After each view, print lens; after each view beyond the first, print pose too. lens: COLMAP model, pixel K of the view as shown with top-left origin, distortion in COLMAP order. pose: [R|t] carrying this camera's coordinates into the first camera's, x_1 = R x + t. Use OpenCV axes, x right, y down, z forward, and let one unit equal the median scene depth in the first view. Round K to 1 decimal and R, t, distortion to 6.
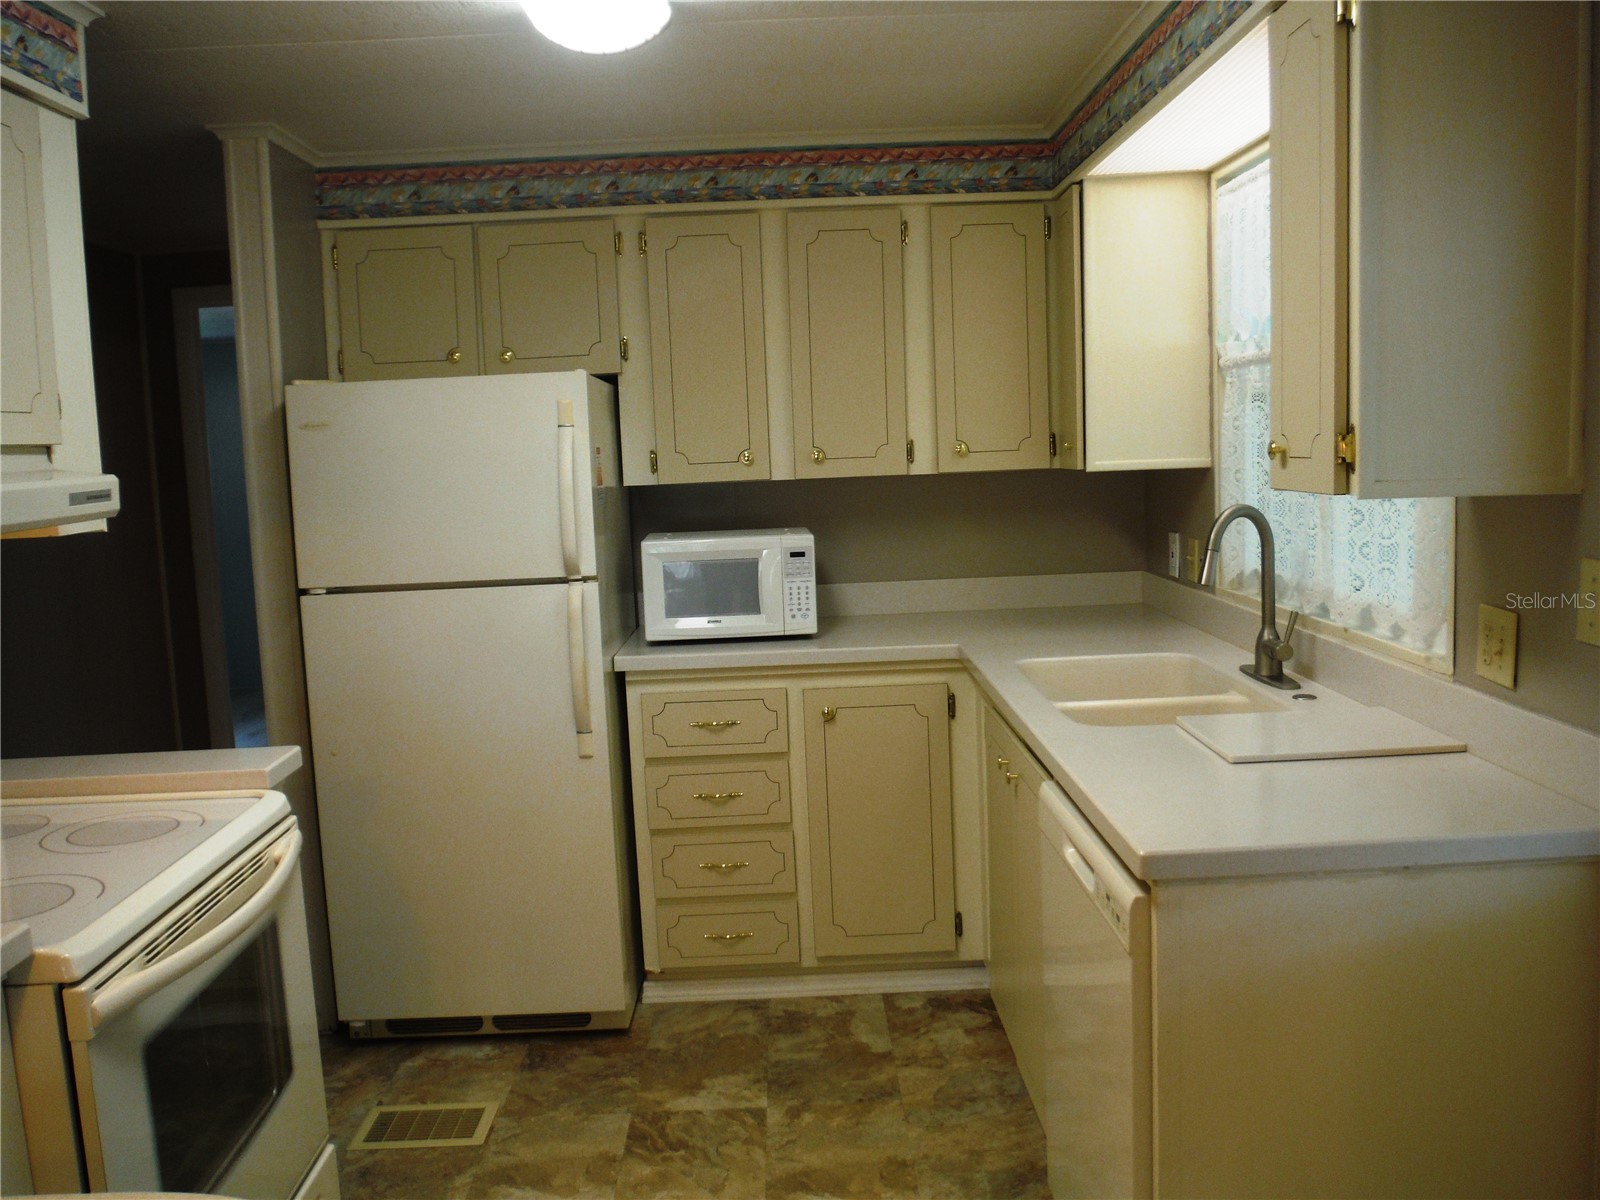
lens RADIAL K [[1344.1, 0, 800.0], [0, 1344.1, 600.0], [0, 0, 1]] dist [-0.075881, 0.036419]
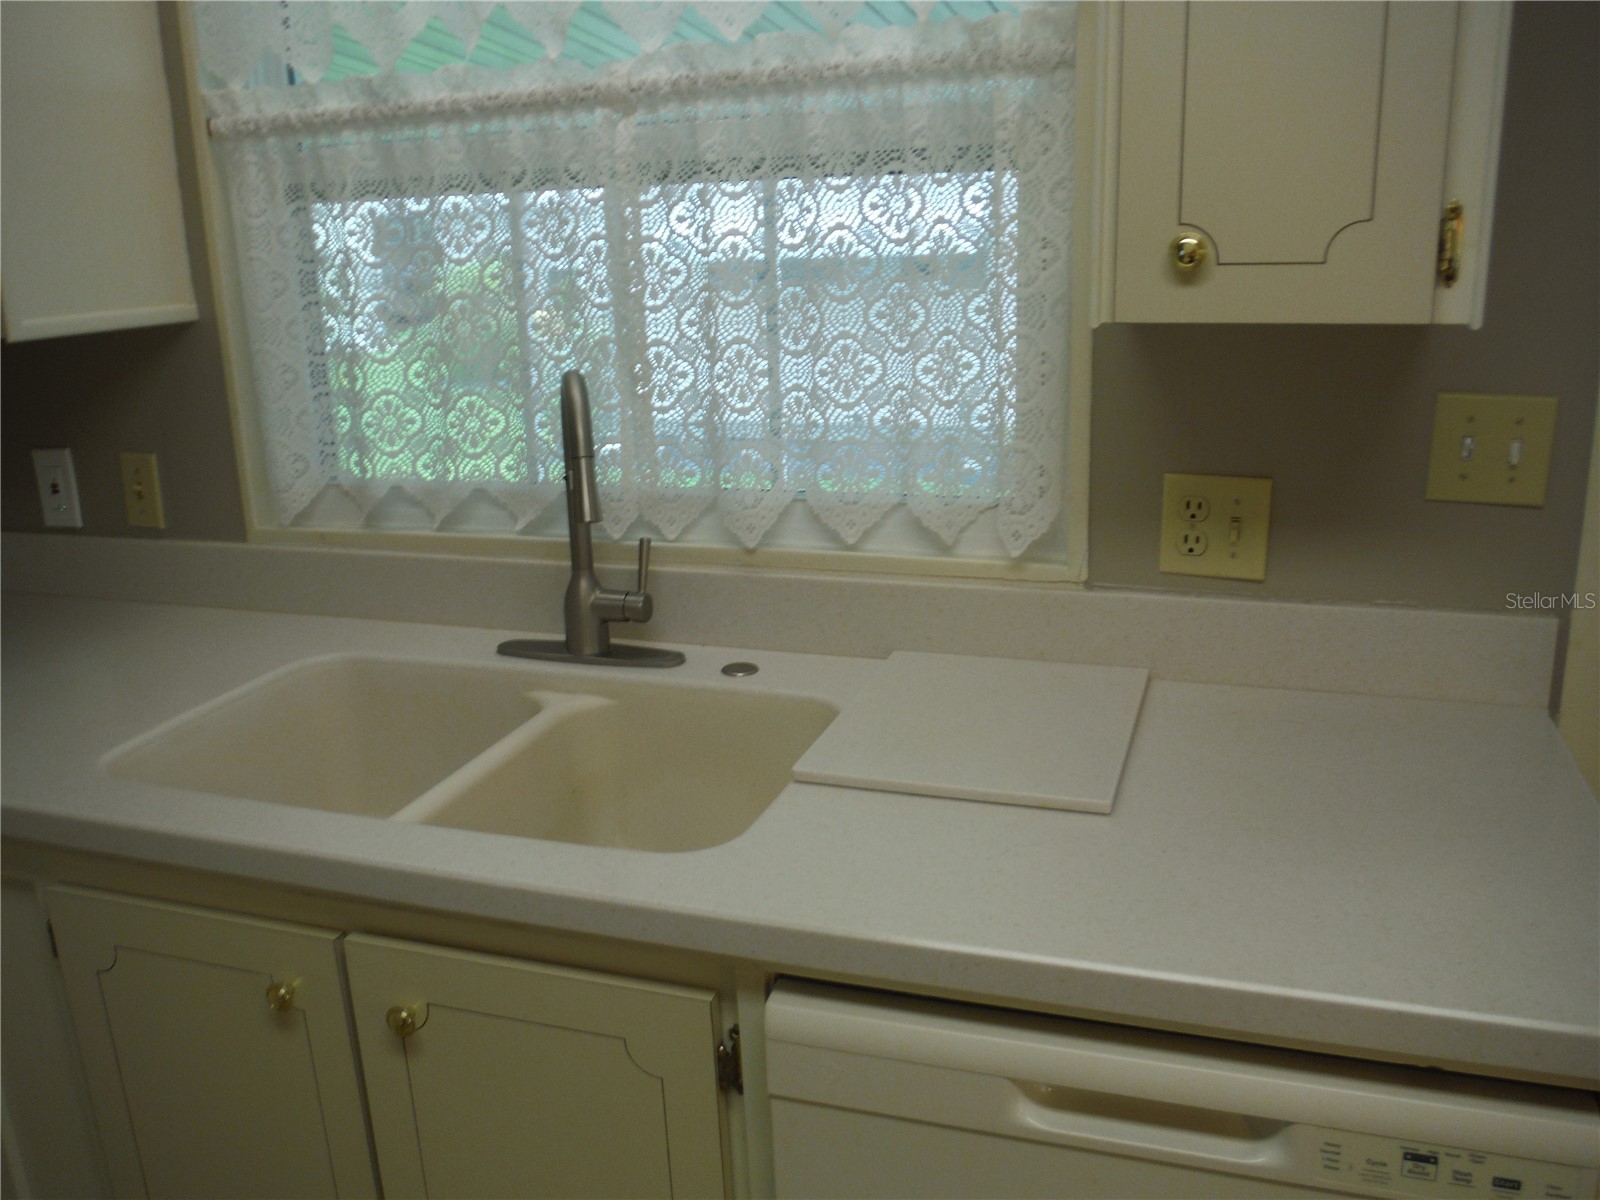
lens RADIAL K [[1344.1, 0, 800.0], [0, 1344.1, 600.0], [0, 0, 1]] dist [-0.075881, 0.036419]
pose [[0.336448, -0.248838, 0.908230, -0.172735], [0.137405, 0.967106, 0.214068, -0.085998], [-0.931624, 0.052773, 0.359573, 0.700159]]
